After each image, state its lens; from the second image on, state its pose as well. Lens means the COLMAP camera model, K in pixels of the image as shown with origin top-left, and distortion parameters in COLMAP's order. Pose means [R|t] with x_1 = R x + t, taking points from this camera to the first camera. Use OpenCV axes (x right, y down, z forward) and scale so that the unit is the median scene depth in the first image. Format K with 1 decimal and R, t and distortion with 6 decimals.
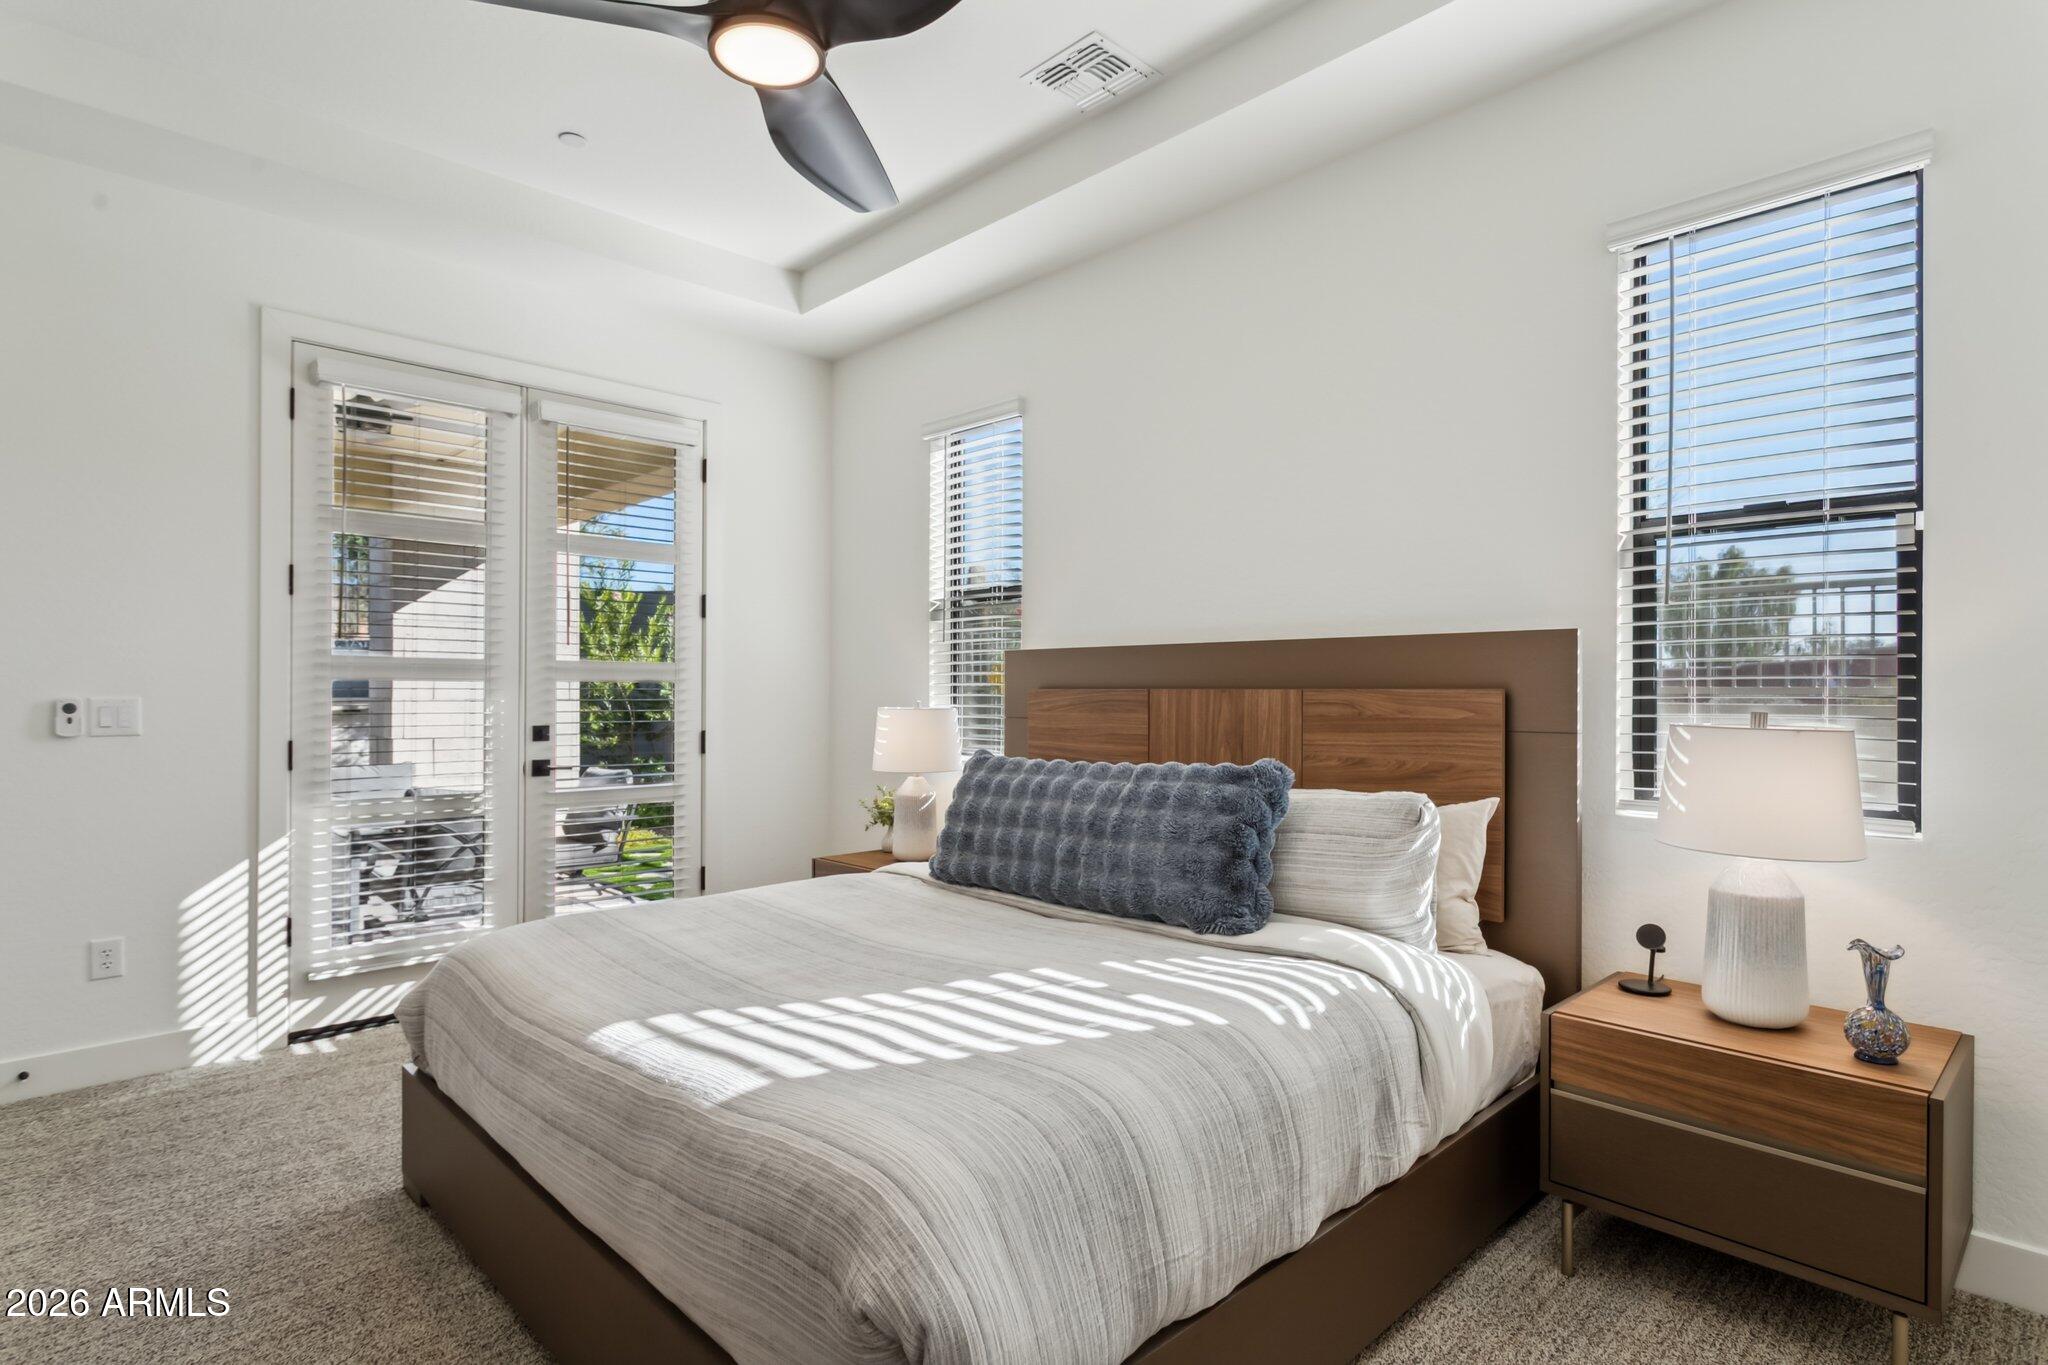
lens RADIAL K [[1021.5, 0, 1032.8], [0, 1021.5, 688.7], [0, 0, 1]] dist [-0.001580, -0.001613]
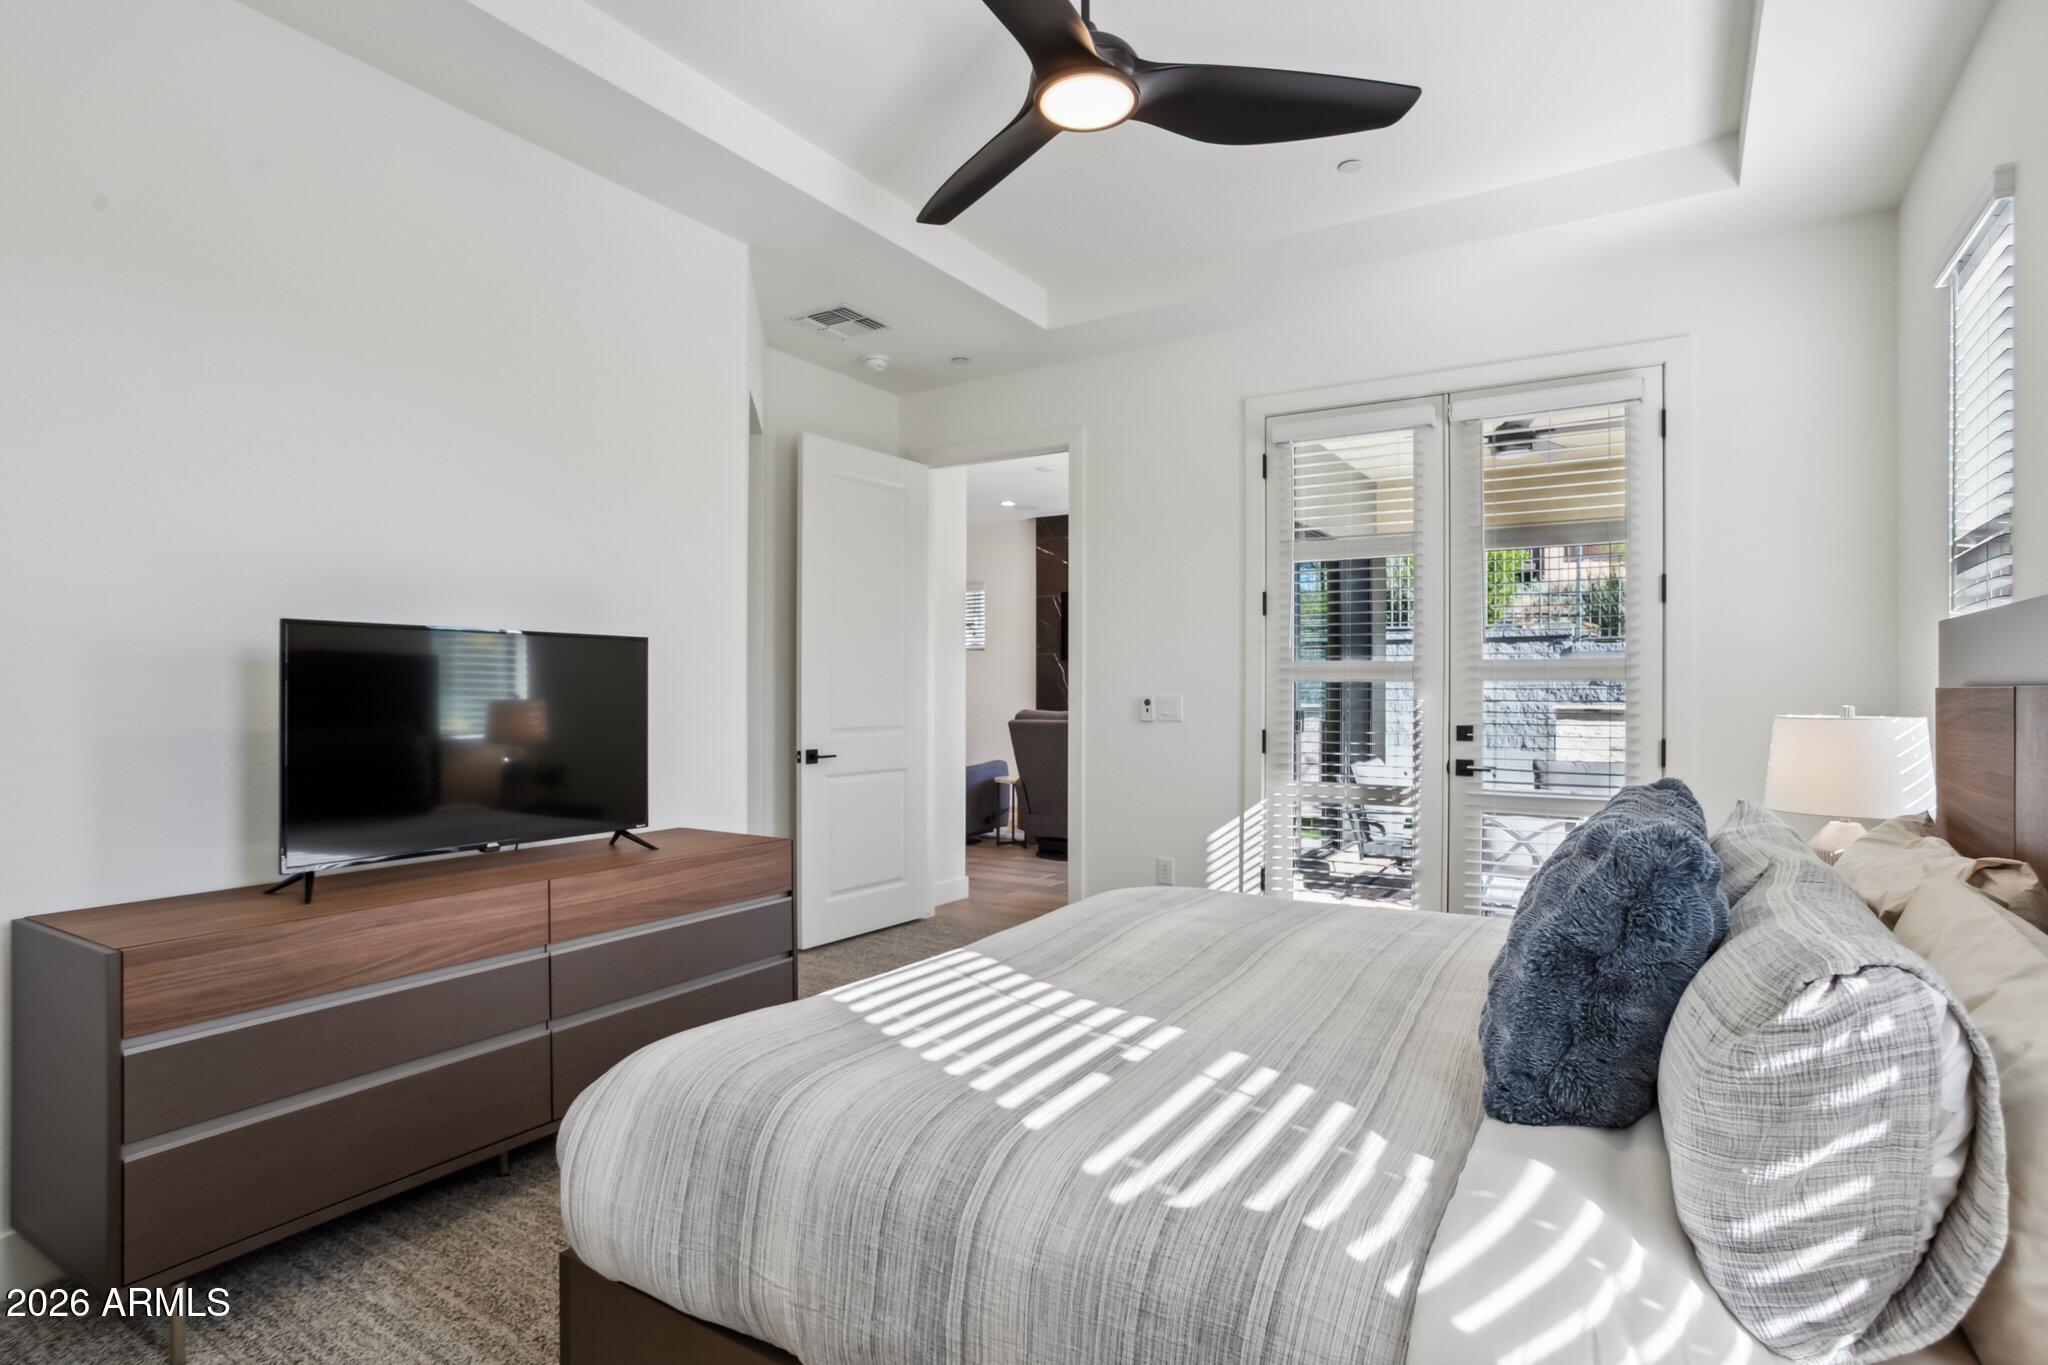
lens RADIAL K [[1021.5, 0, 1030.8], [0, 1021.5, 691.2], [0, 0, 1]] dist [-0.001580, -0.001613]
pose [[0.260869, 0.000230, -0.965374, 0.436701], [0.000279, 1.000000, 0.000314, 0.002215], [0.965374, -0.000351, 0.260869, 0.382268]]
